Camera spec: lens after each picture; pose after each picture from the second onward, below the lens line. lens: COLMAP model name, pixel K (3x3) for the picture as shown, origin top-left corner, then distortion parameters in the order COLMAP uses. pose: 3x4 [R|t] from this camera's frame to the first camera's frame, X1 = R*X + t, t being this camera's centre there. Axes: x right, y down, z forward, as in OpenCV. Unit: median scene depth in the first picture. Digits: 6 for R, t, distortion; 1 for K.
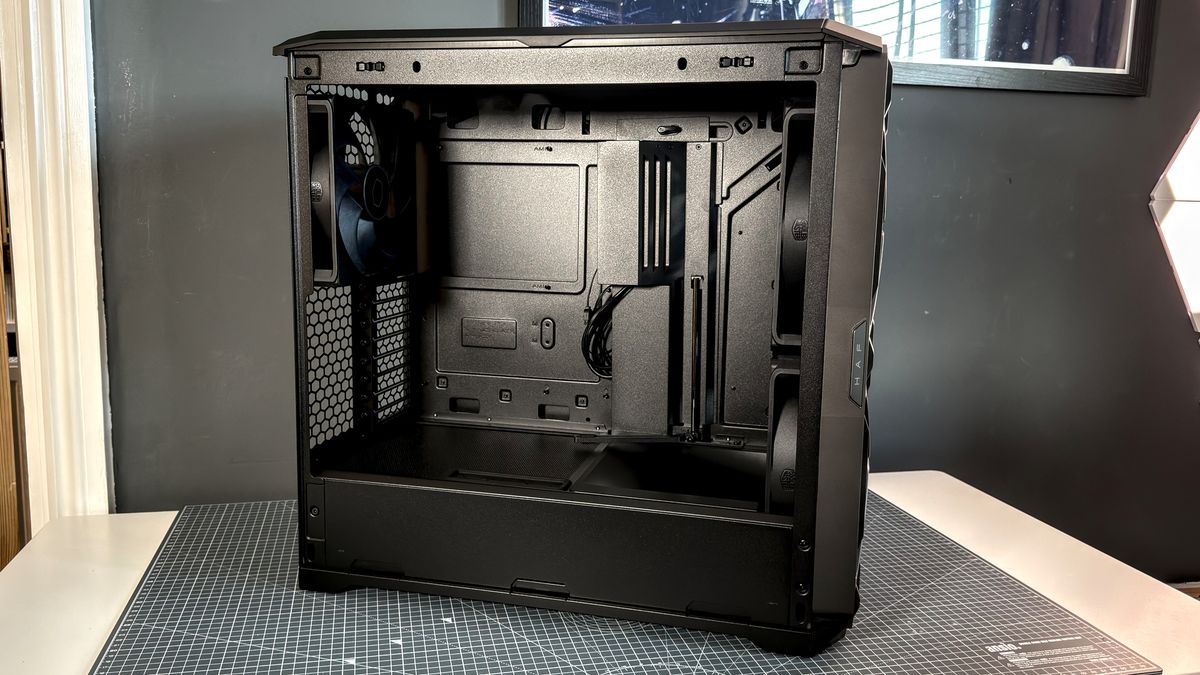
lens RADIAL K [[1001.4, 0, 600.0], [0, 1001.4, 337.5], [0, 0, 1]] dist [-0.038057, -0.003590]
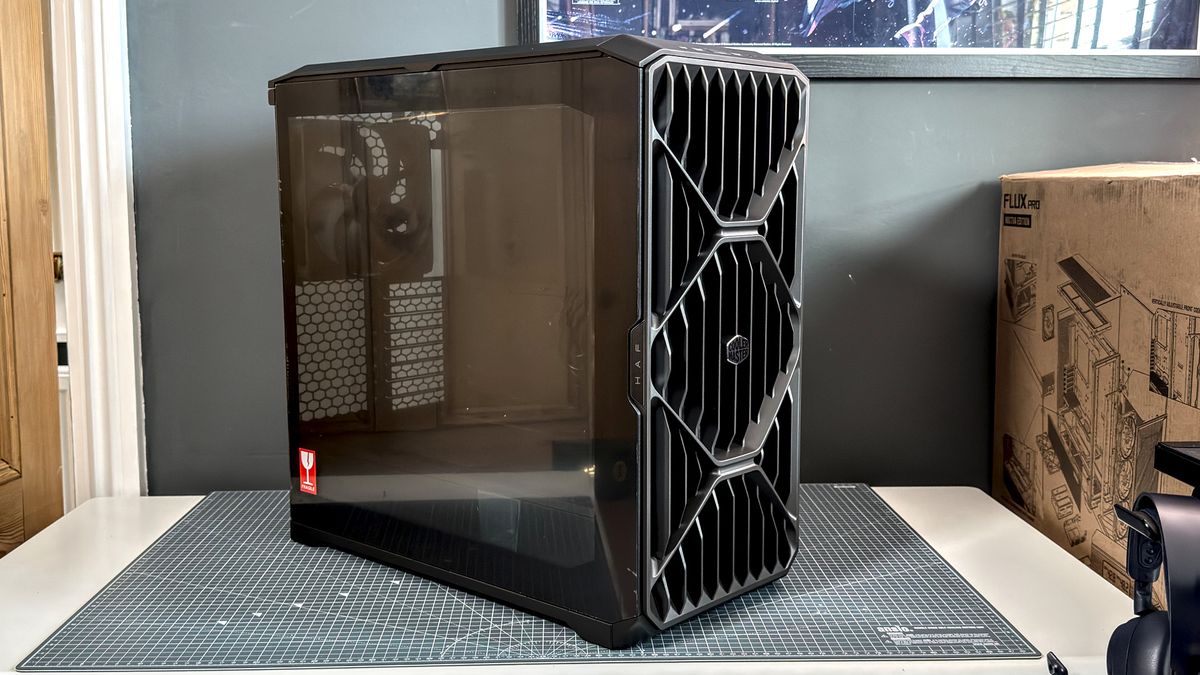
lens RADIAL K [[1253.5, 0, 600.0], [0, 1253.5, 337.5], [0, 0, 1]] dist [-0.008537, -0.004842]
pose [[0.983396, 0.006928, -0.181342, 0.276449], [-0.010397, 0.999781, -0.018187, 0.026023], [0.181176, 0.019770, 0.983252, -0.297610]]
